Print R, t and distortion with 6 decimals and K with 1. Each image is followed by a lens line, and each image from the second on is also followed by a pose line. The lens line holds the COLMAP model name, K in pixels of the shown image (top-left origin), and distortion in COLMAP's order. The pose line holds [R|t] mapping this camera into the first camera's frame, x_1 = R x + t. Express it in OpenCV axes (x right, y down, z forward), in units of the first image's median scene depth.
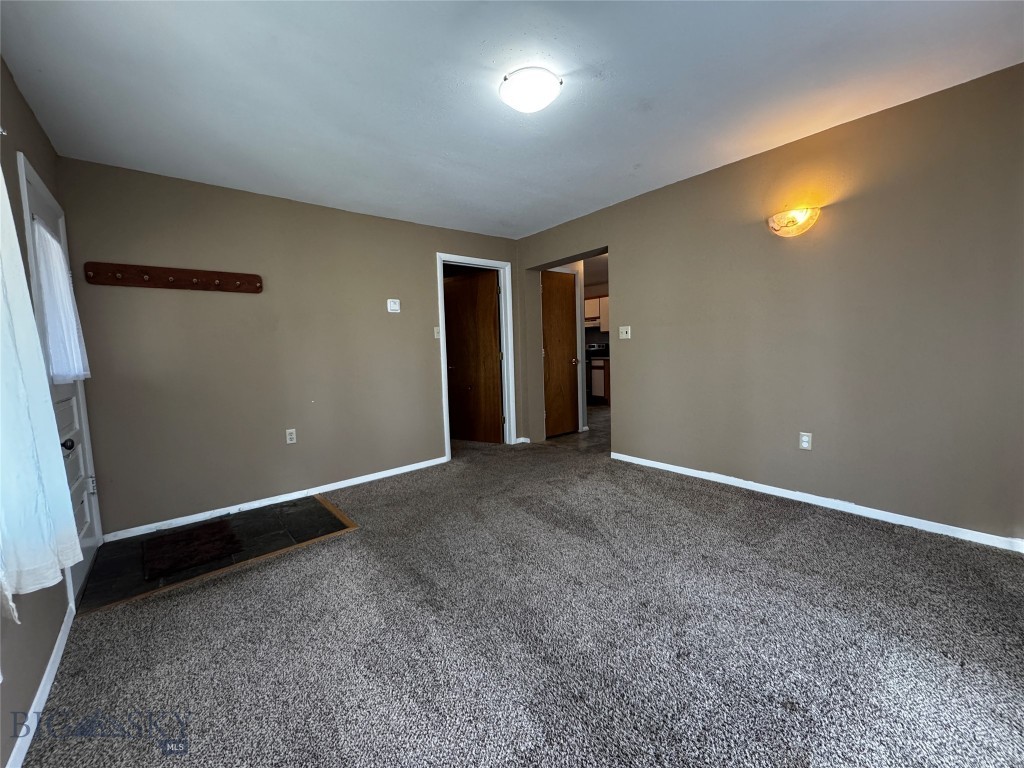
lens RADIAL K [[408.0, 0, 510.8], [0, 408.0, 386.1], [0, 0, 1]] dist [-0.001659, -0.000050]
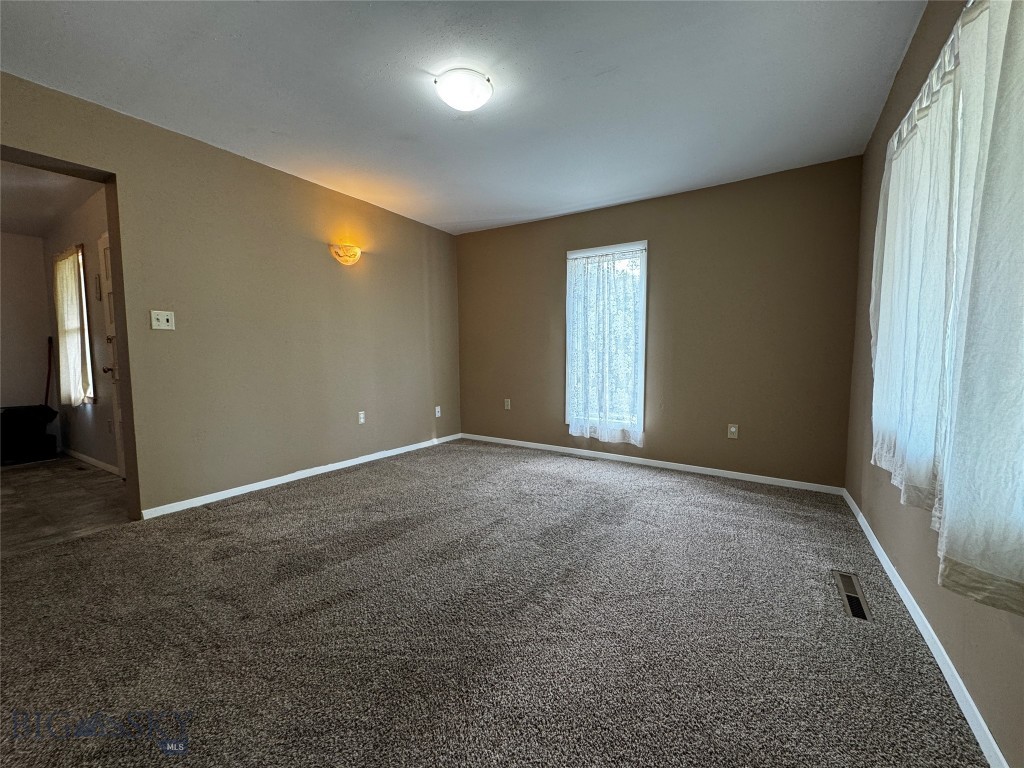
lens RADIAL K [[408.0, 0, 510.1], [0, 408.0, 388.1], [0, 0, 1]] dist [-0.001659, -0.000050]
pose [[-0.300230, -0.036348, 0.953174, -0.661637], [0.111205, 0.991126, 0.072822, -0.007509], [-0.947362, 0.127861, -0.293523, 0.828980]]
